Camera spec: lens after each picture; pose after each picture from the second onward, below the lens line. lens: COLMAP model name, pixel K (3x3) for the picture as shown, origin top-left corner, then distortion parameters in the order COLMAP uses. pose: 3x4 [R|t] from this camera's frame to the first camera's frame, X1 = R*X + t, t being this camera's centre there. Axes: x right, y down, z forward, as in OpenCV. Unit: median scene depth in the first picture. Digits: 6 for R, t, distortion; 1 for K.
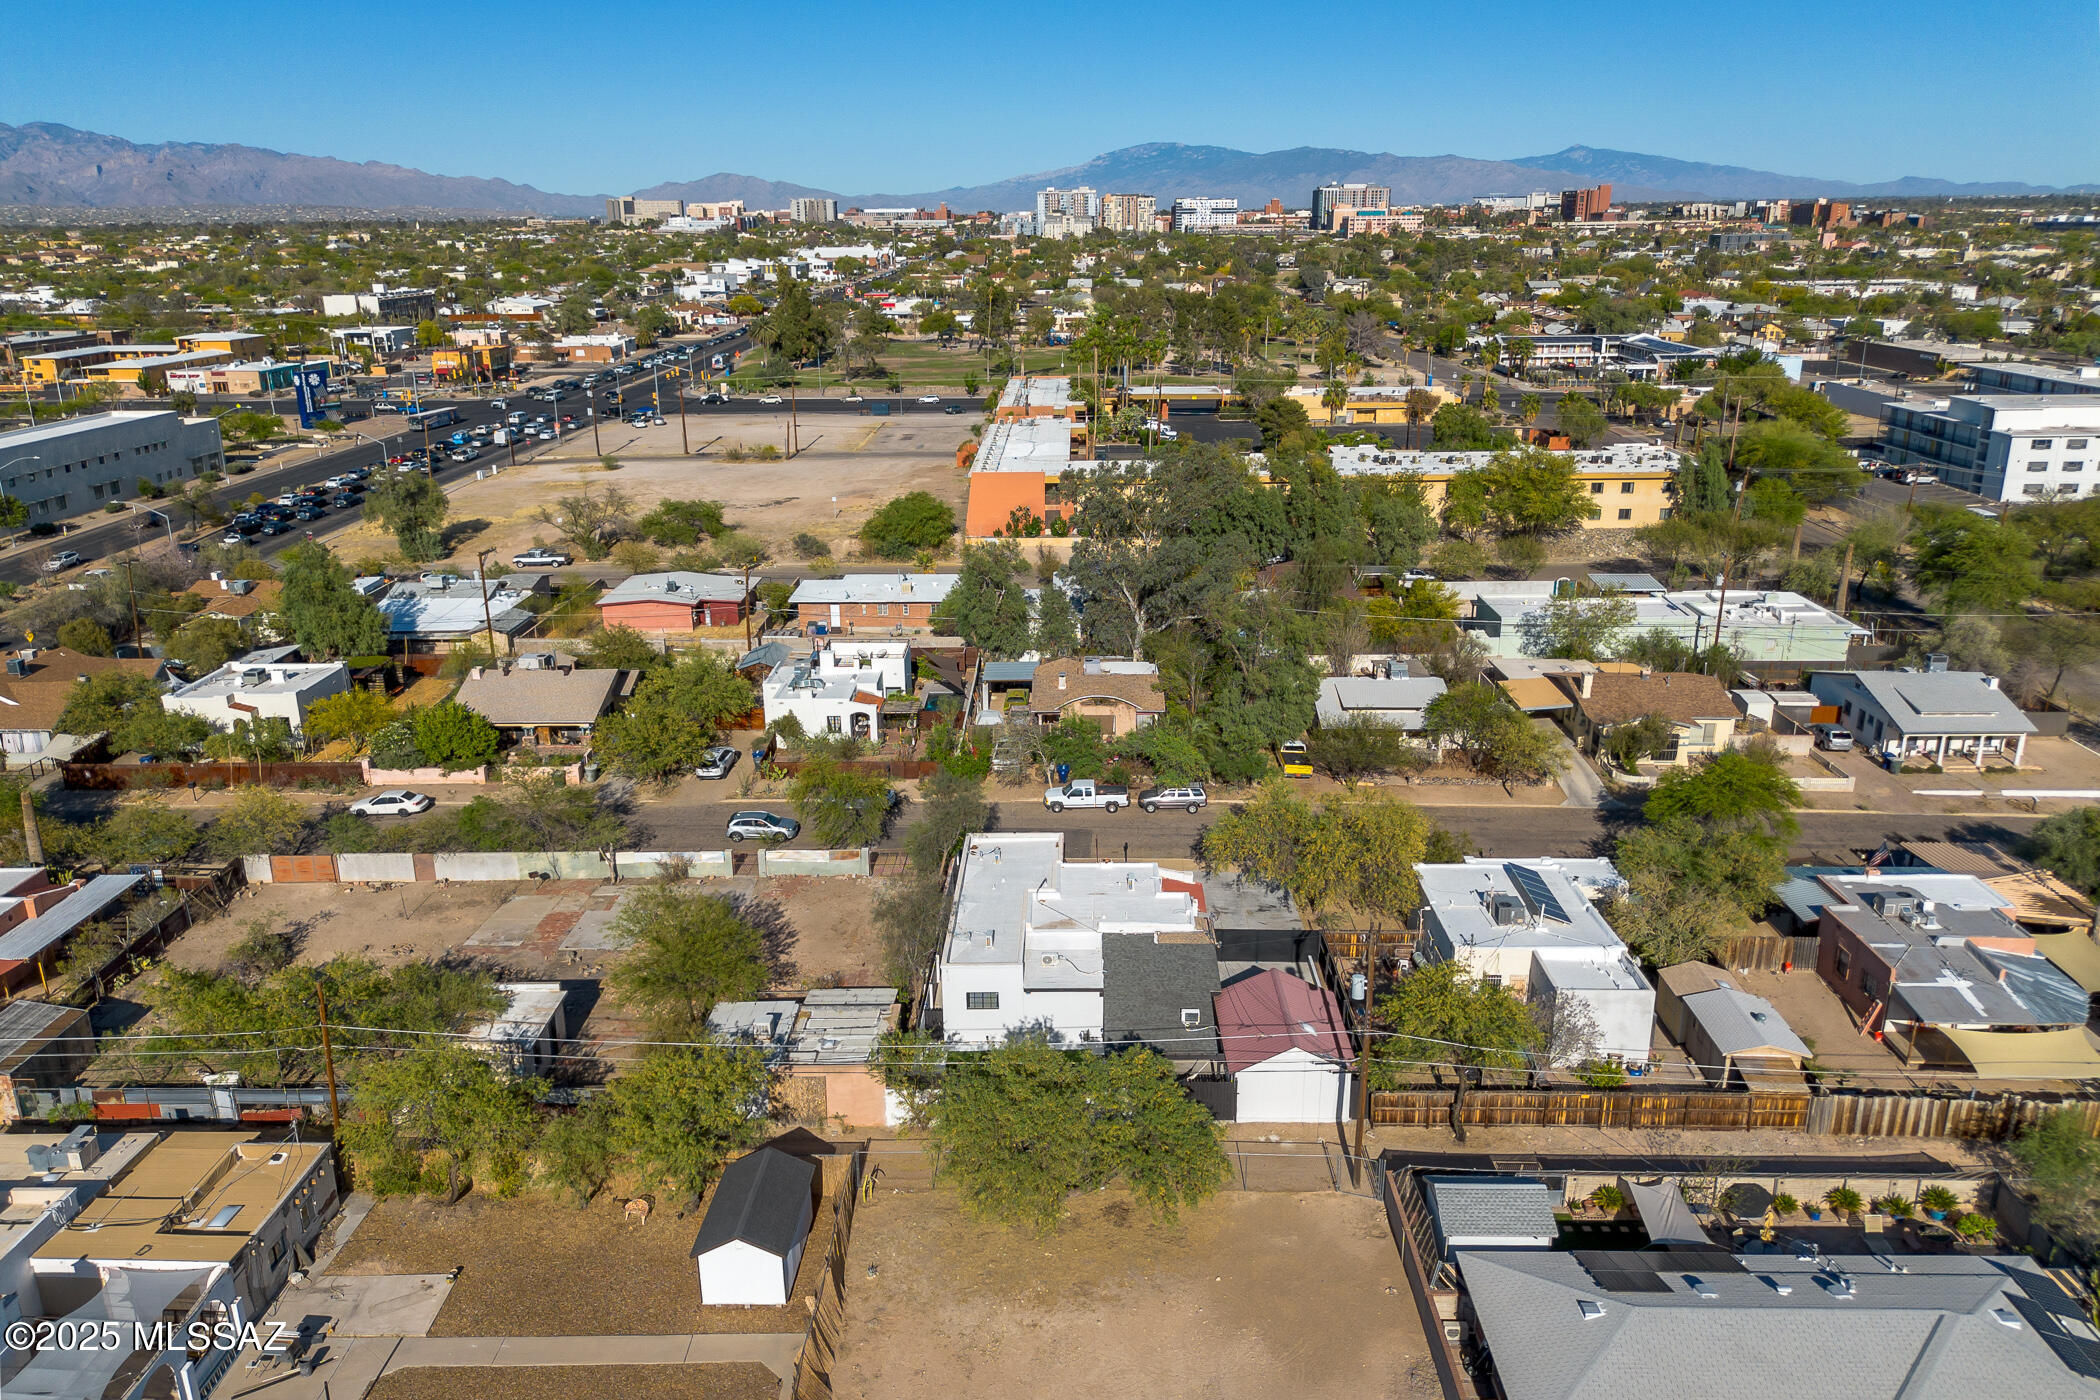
lens RADIAL K [[1494.1, 0, 1042.4], [0, 1494.1, 709.0], [0, 0, 1]] dist [0.064268, -0.066589]
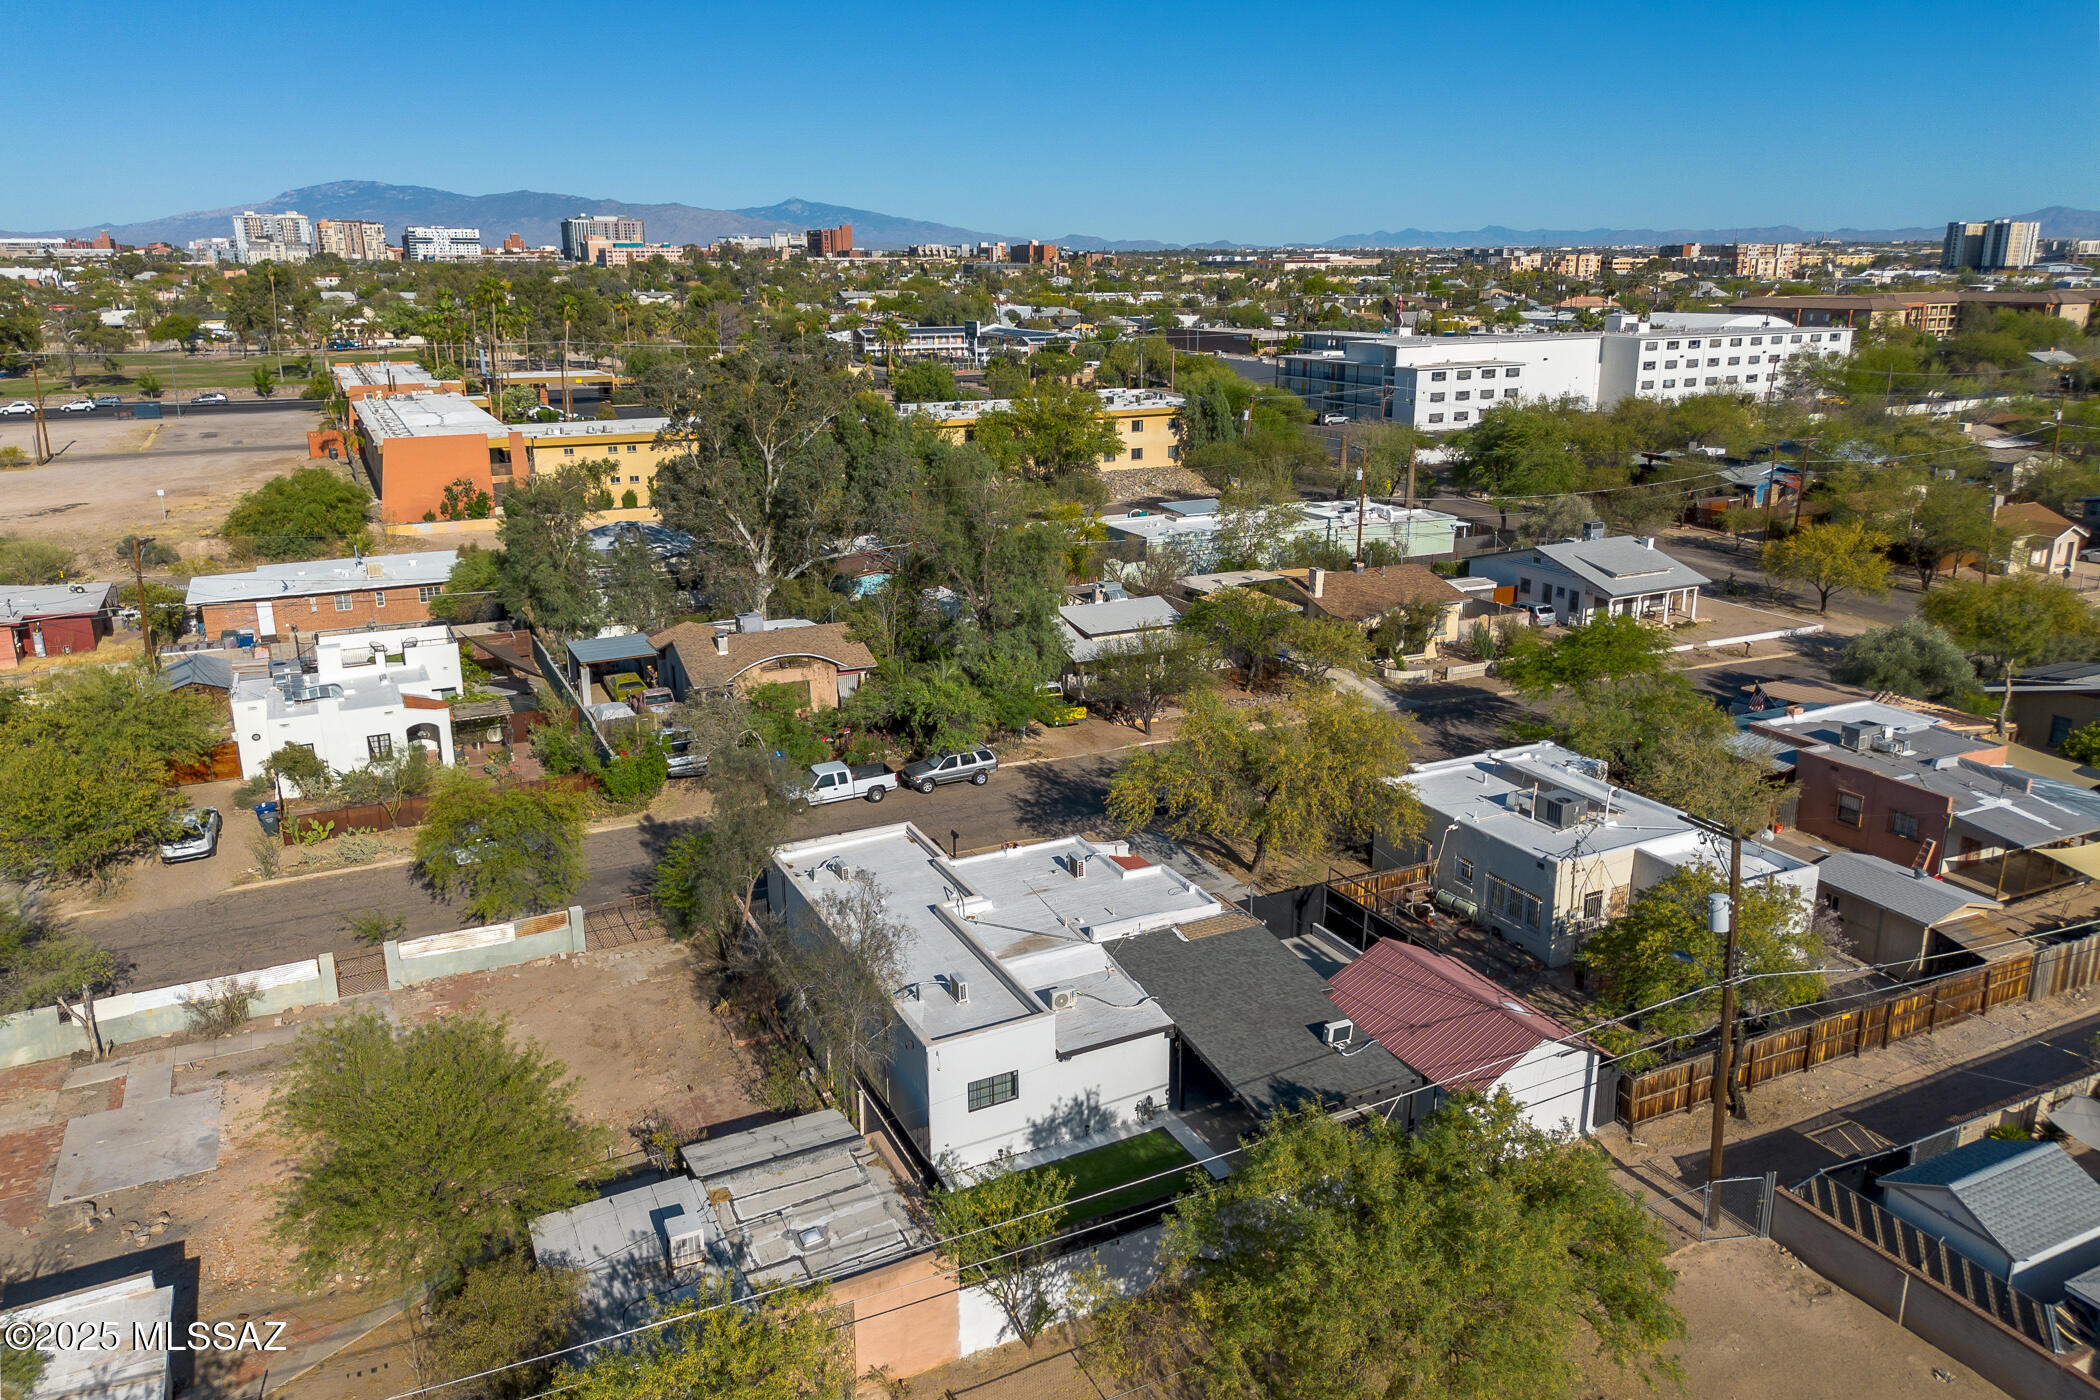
lens RADIAL K [[1494.1, 0, 1061.4], [0, 1494.1, 694.2], [0, 0, 1]] dist [0.064268, -0.066589]
pose [[0.884791, -0.122645, 0.449558, -0.167905], [0.138351, 0.990381, -0.002106, 0.029178], [-0.444975, 0.064060, 0.893249, 0.289248]]
